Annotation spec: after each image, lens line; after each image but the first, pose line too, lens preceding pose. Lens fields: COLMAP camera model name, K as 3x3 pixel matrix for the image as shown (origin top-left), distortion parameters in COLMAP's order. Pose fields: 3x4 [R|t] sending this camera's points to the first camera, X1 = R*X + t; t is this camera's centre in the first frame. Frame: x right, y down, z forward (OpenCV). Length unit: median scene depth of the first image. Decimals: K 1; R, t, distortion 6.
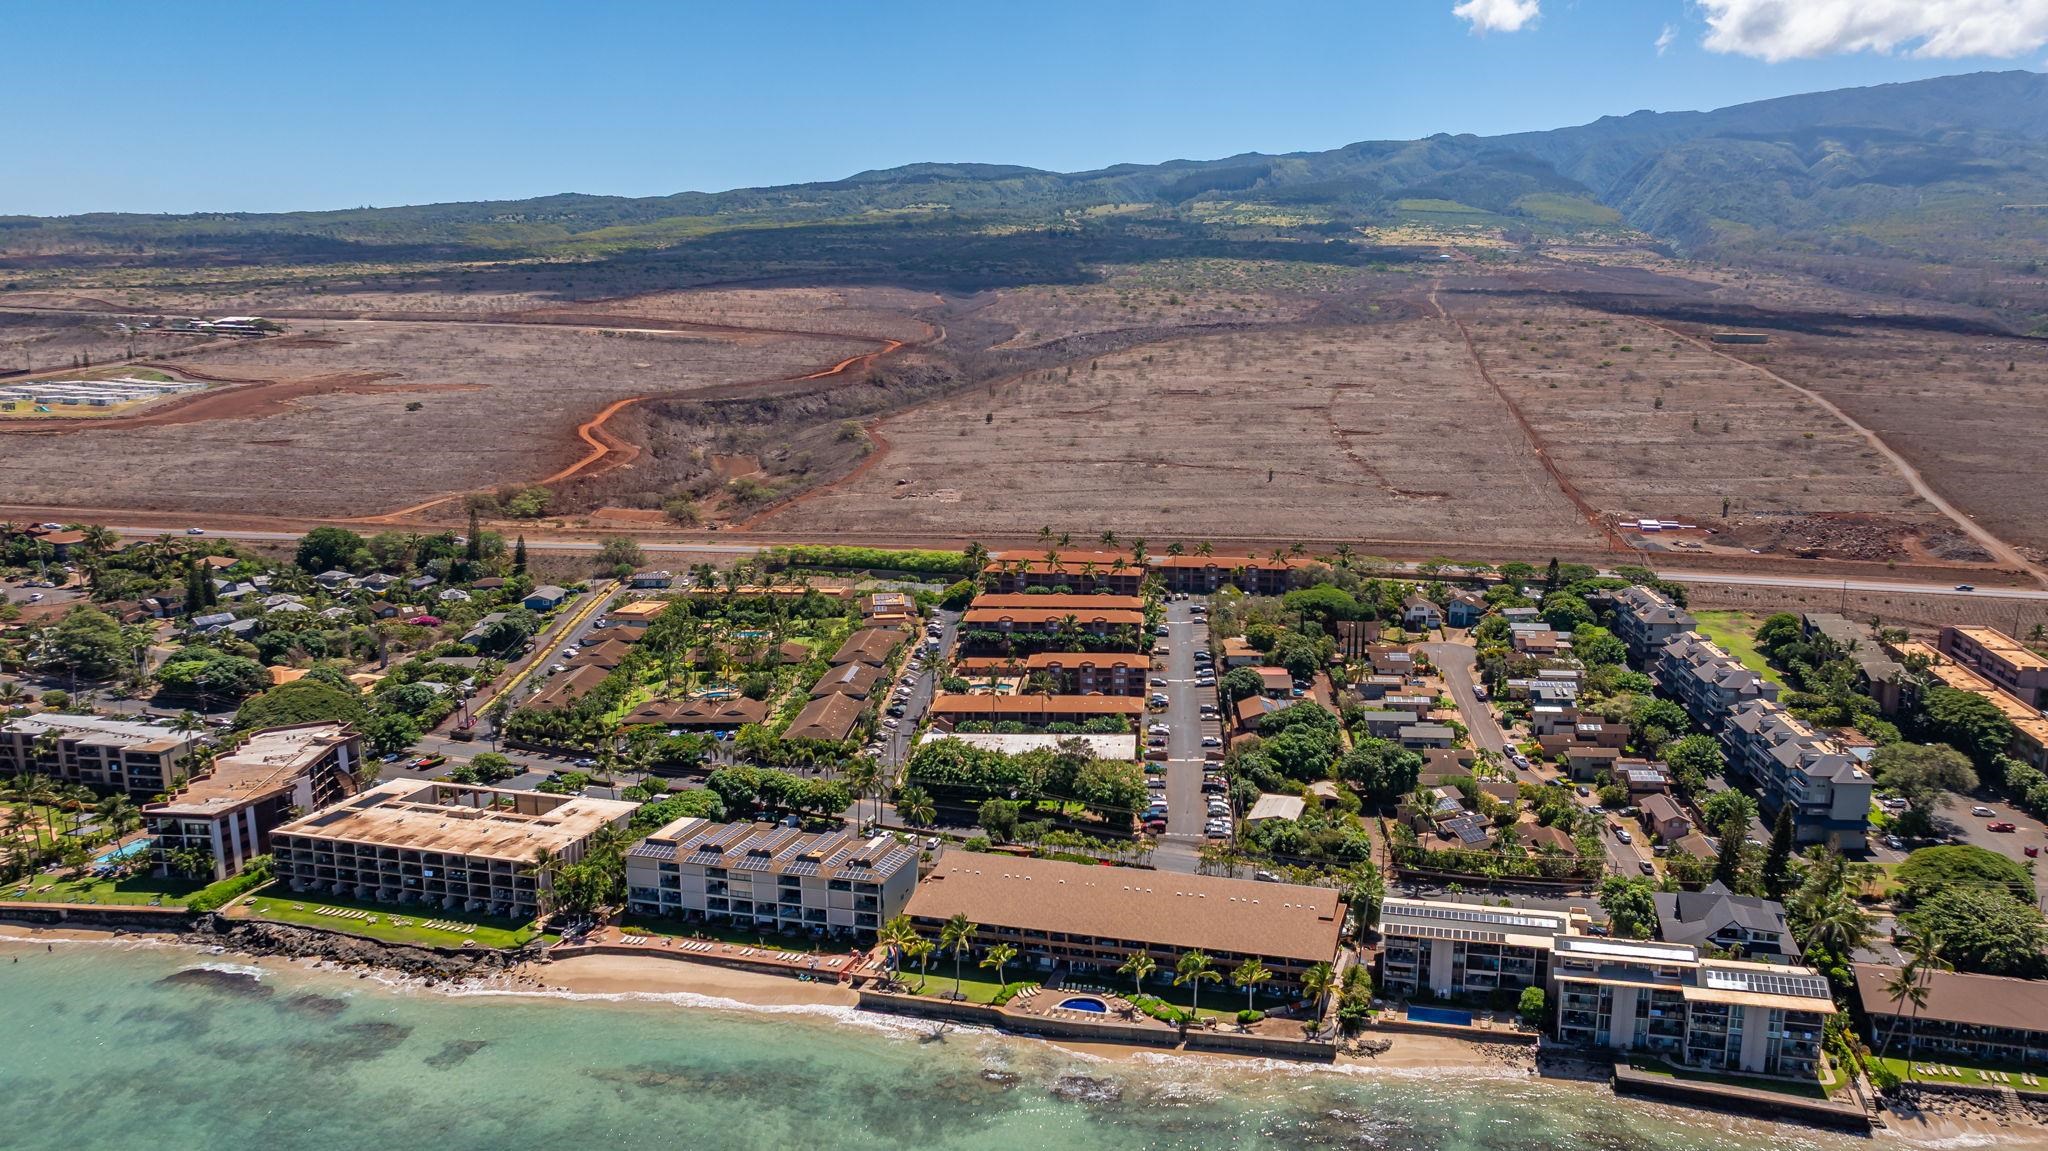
lens RADIAL K [[1698.3, 0, 1024.0], [0, 1698.3, 575.5], [0, 0, 1]] dist [-0.015156, 0.011841]
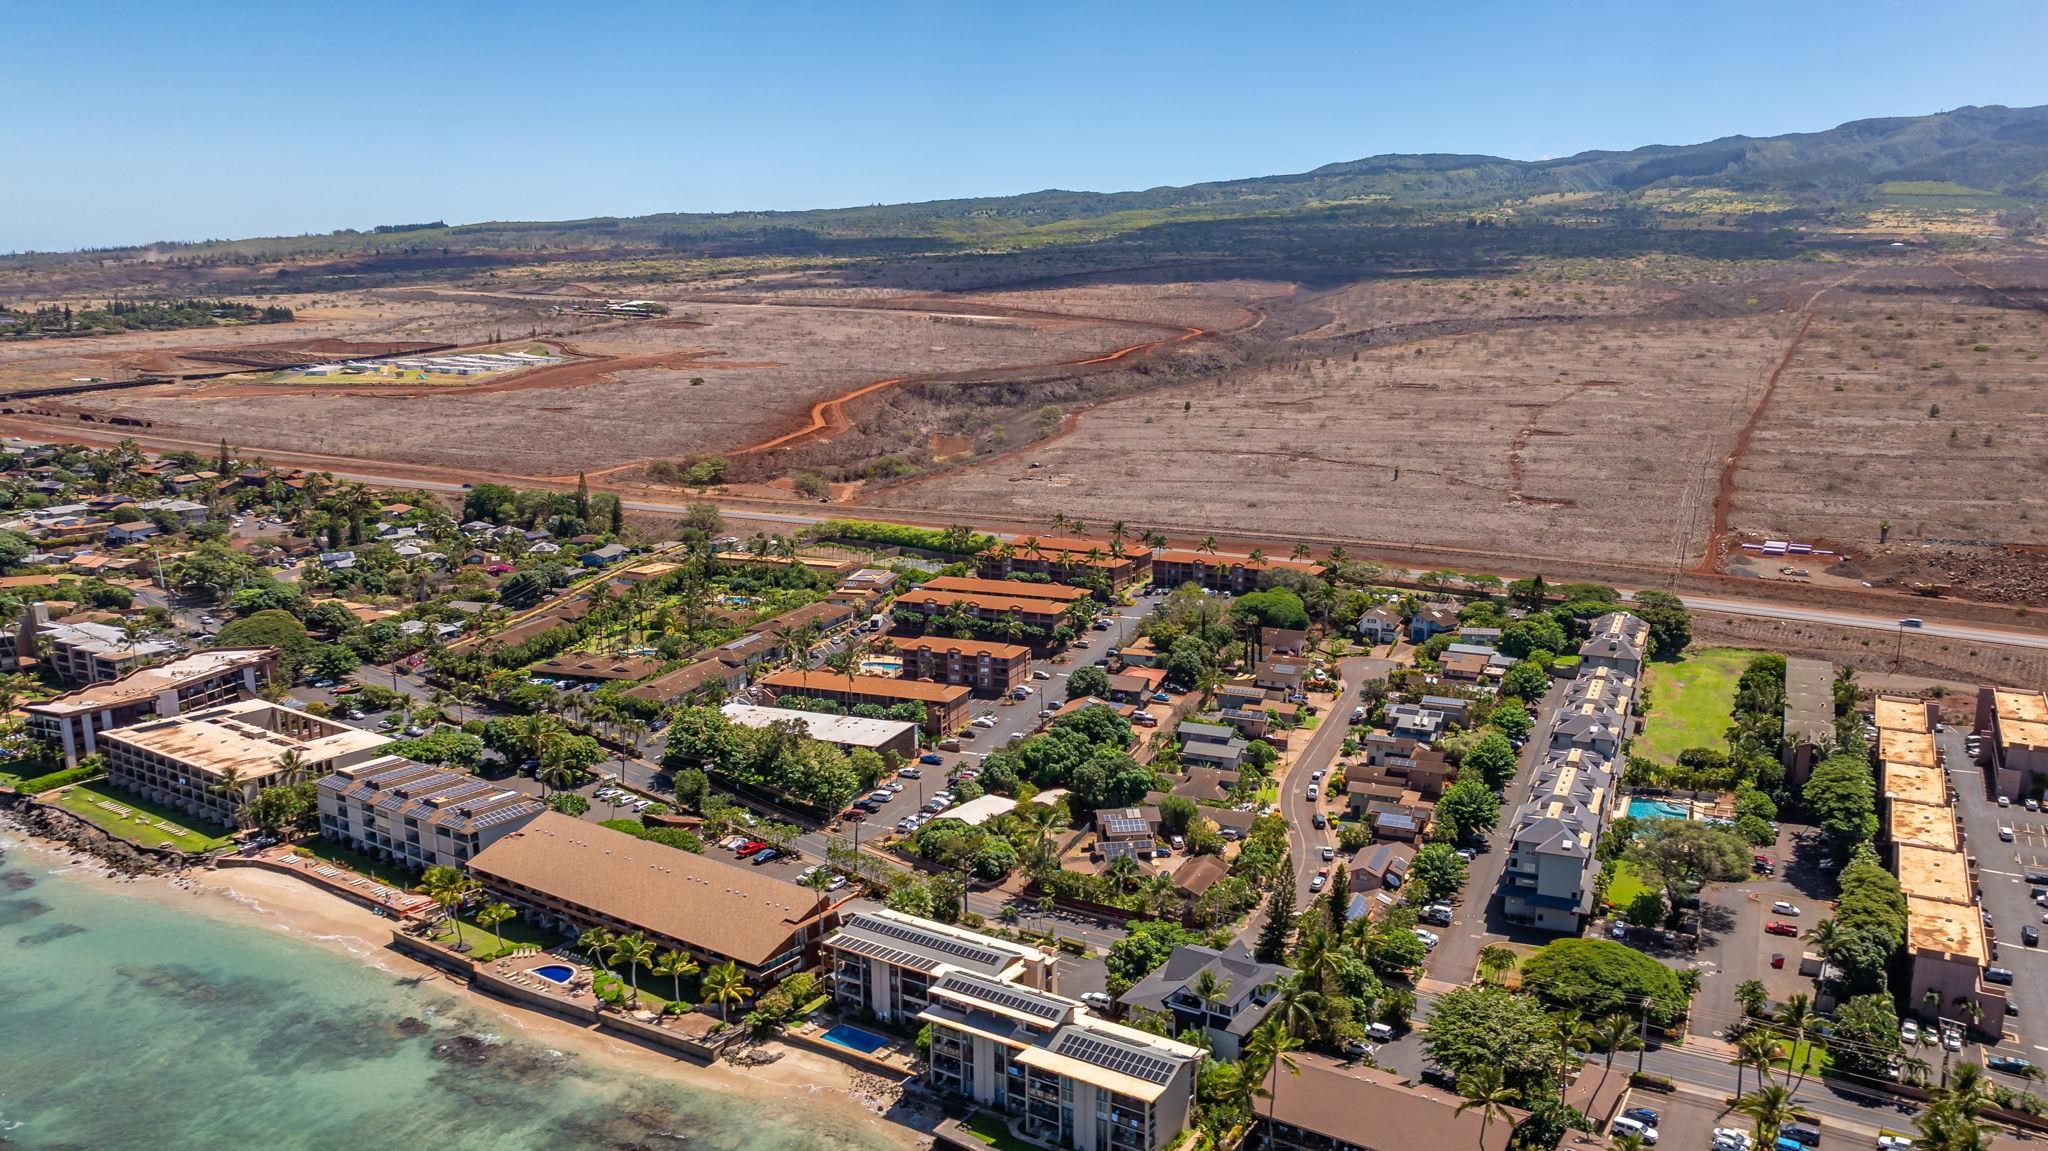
lens RADIAL K [[1633.8, 0, 1024.0], [0, 1633.8, 575.5], [0, 0, 1]] dist [-0.034896, 0.072332]
pose [[0.941102, 0.062356, -0.332323, 0.284297], [-0.058585, 0.998054, 0.021363, -0.010634], [0.333009, -0.000636, 0.942924, 0.079343]]
